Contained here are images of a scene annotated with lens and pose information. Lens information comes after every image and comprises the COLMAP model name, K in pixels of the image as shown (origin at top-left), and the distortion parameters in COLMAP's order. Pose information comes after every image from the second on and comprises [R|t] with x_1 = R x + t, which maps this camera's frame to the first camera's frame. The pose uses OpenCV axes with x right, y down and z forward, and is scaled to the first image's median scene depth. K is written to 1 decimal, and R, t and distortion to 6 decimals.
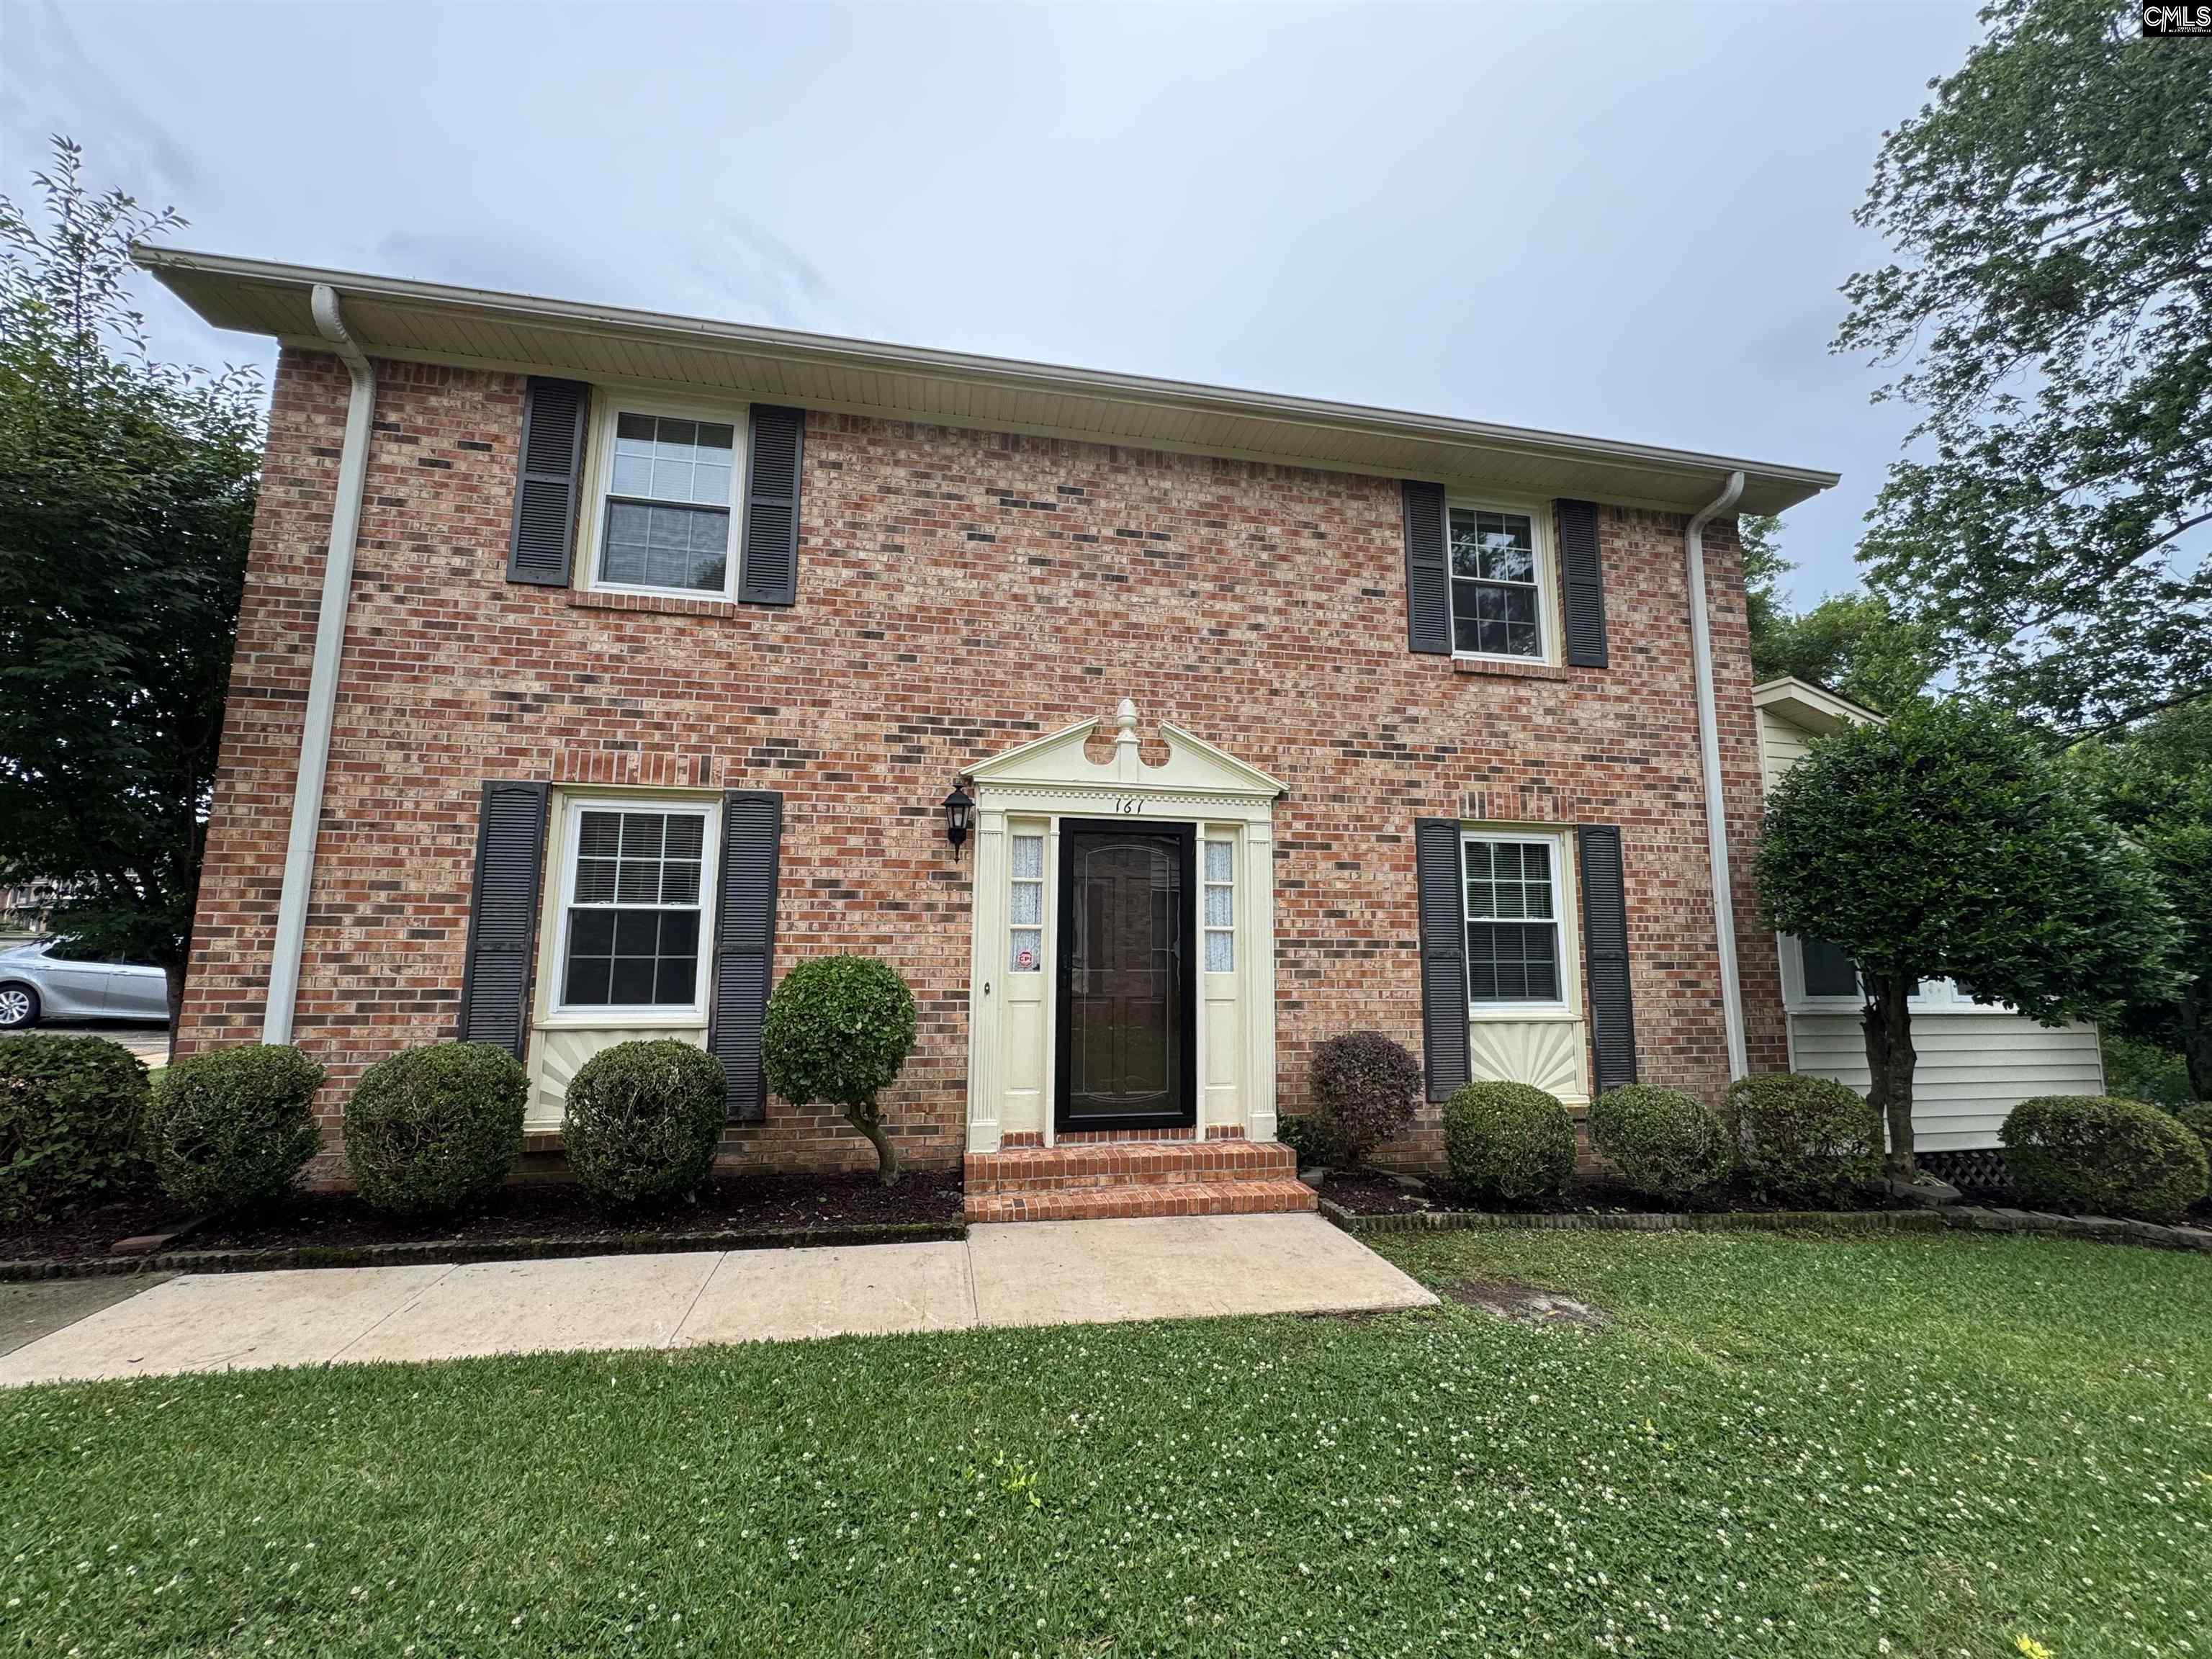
lens RADIAL K [[886.3, 0, 1106.0], [0, 886.3, 829.5], [0, 0, 1]] dist [-0.002109, -0.000316]
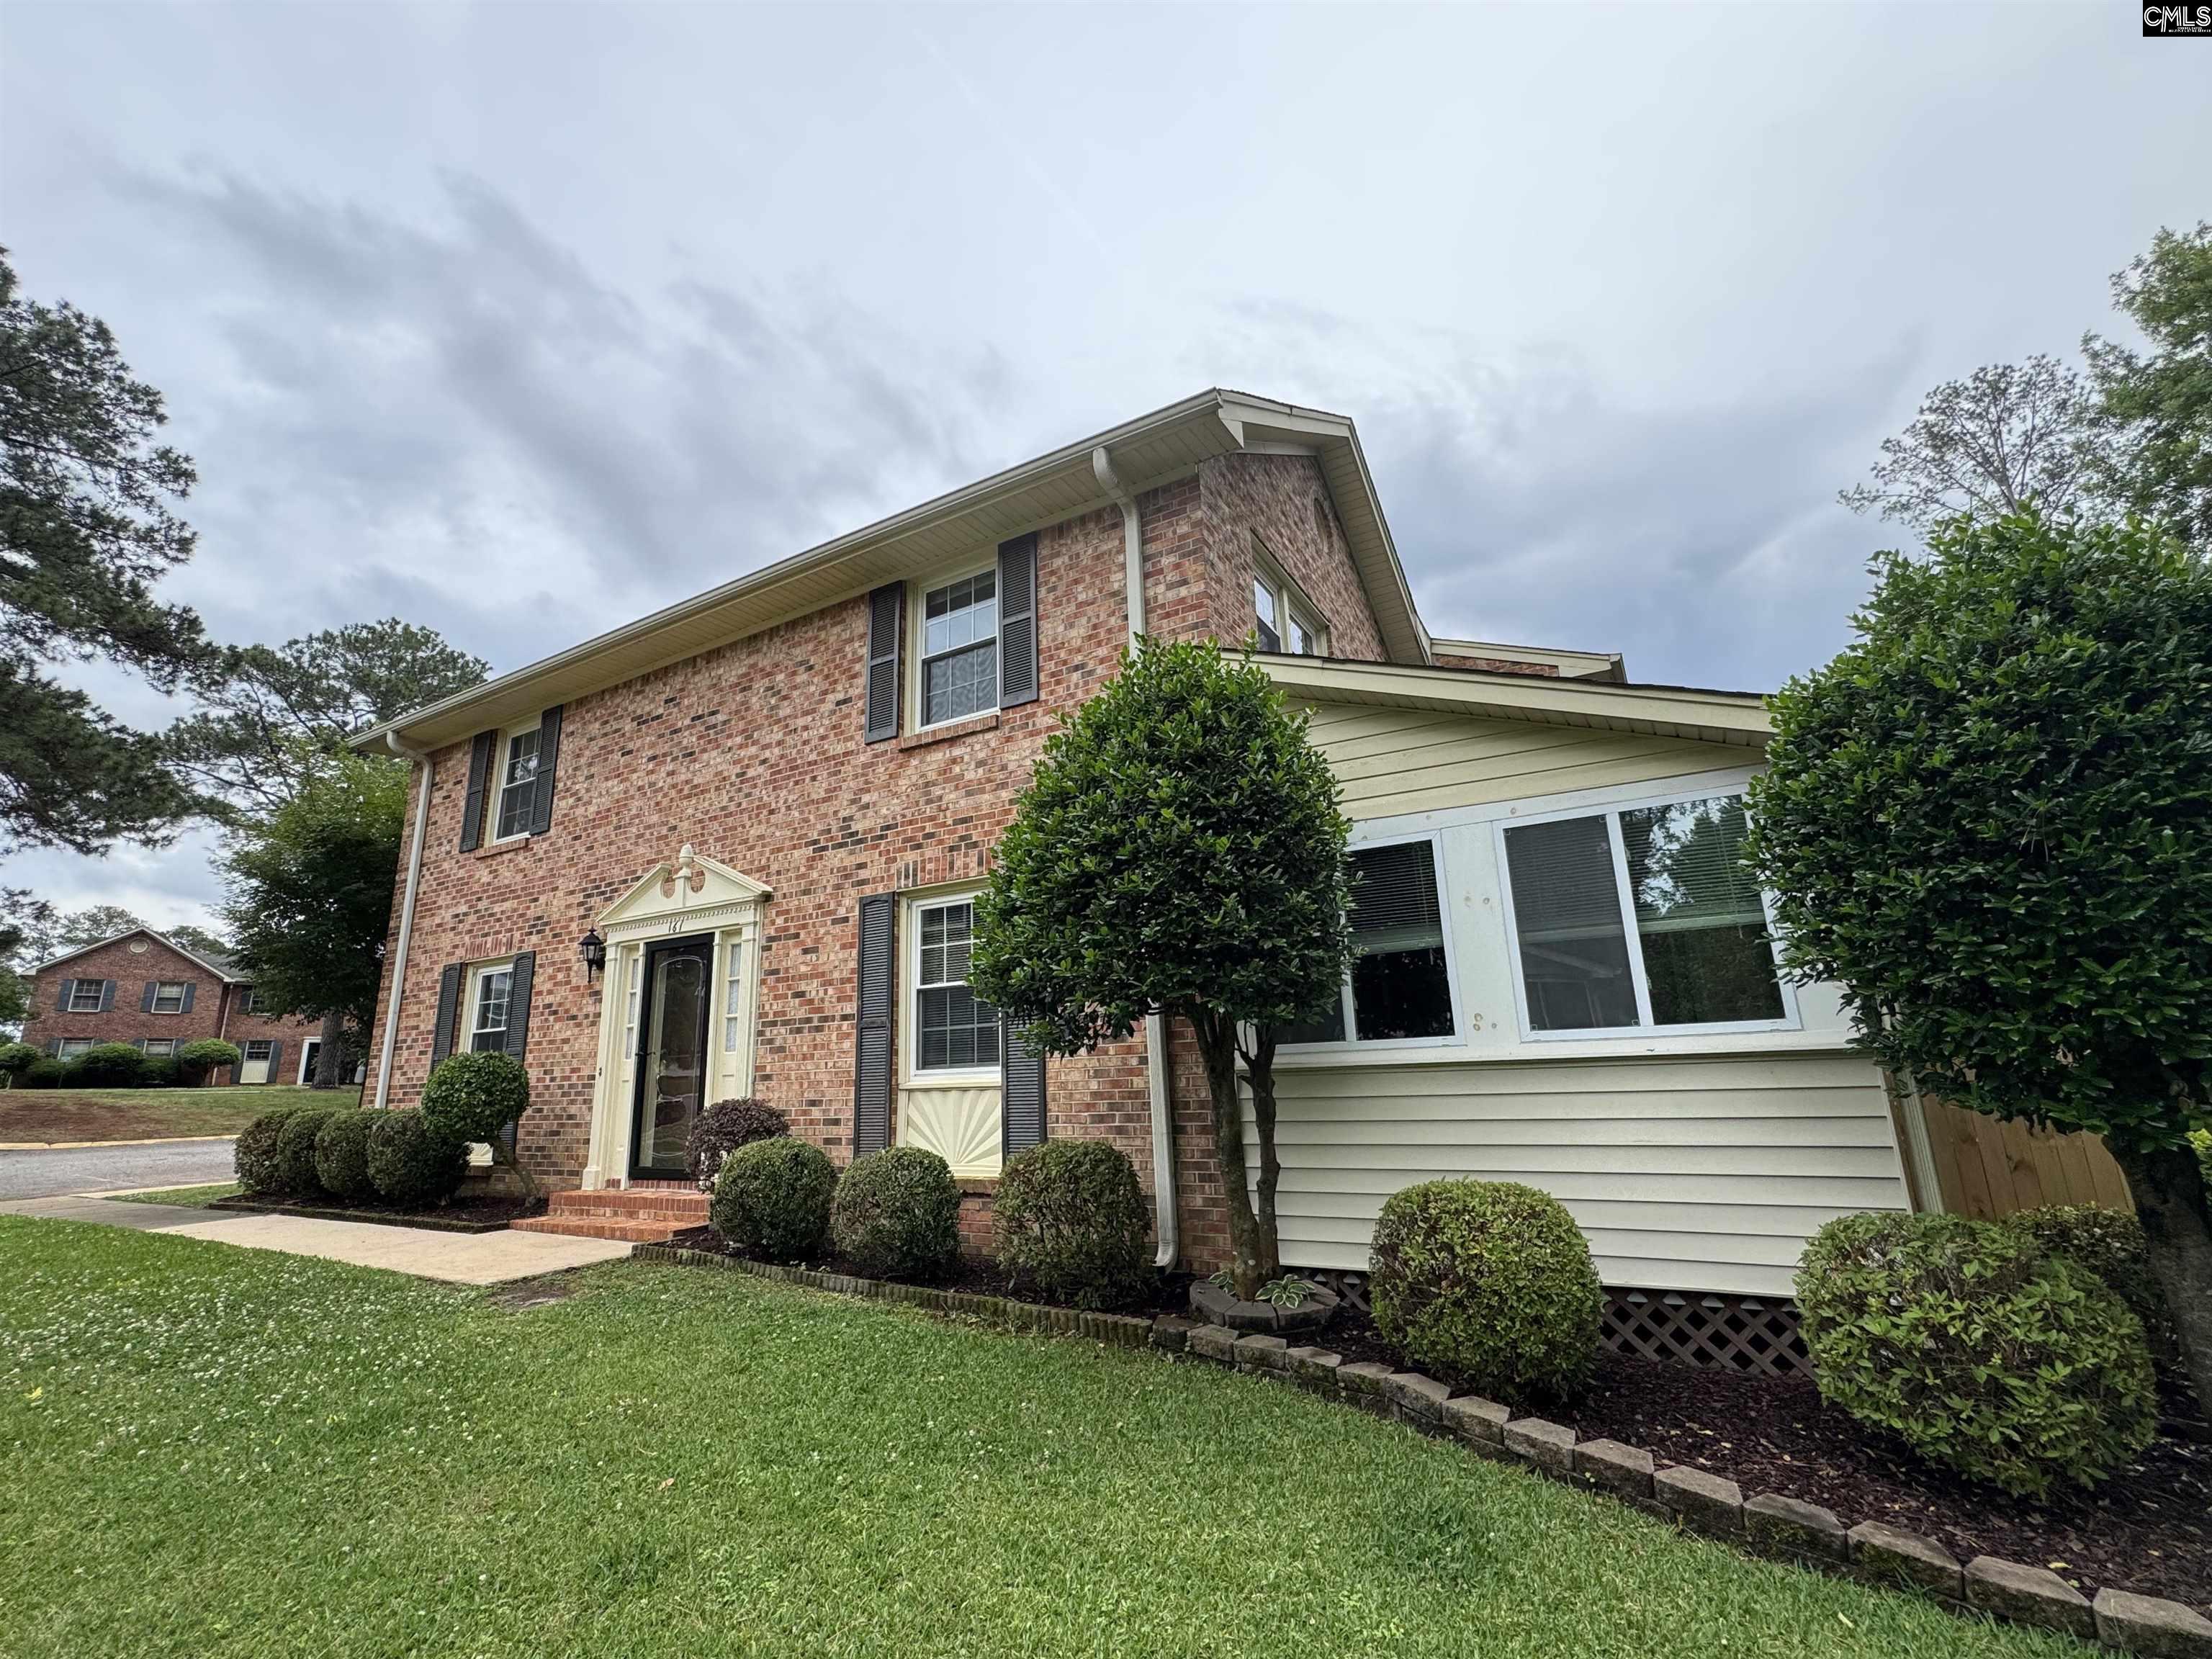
lens RADIAL K [[975.8, 0, 1107.6], [0, 975.8, 725.6], [0, 0, 1]] dist [0.000603, -0.000039]
pose [[0.737815, -0.246460, -0.628400, 1.398159], [0.169953, 0.968796, -0.180419, 0.051399], [0.653257, 0.026317, 0.756679, 0.277762]]
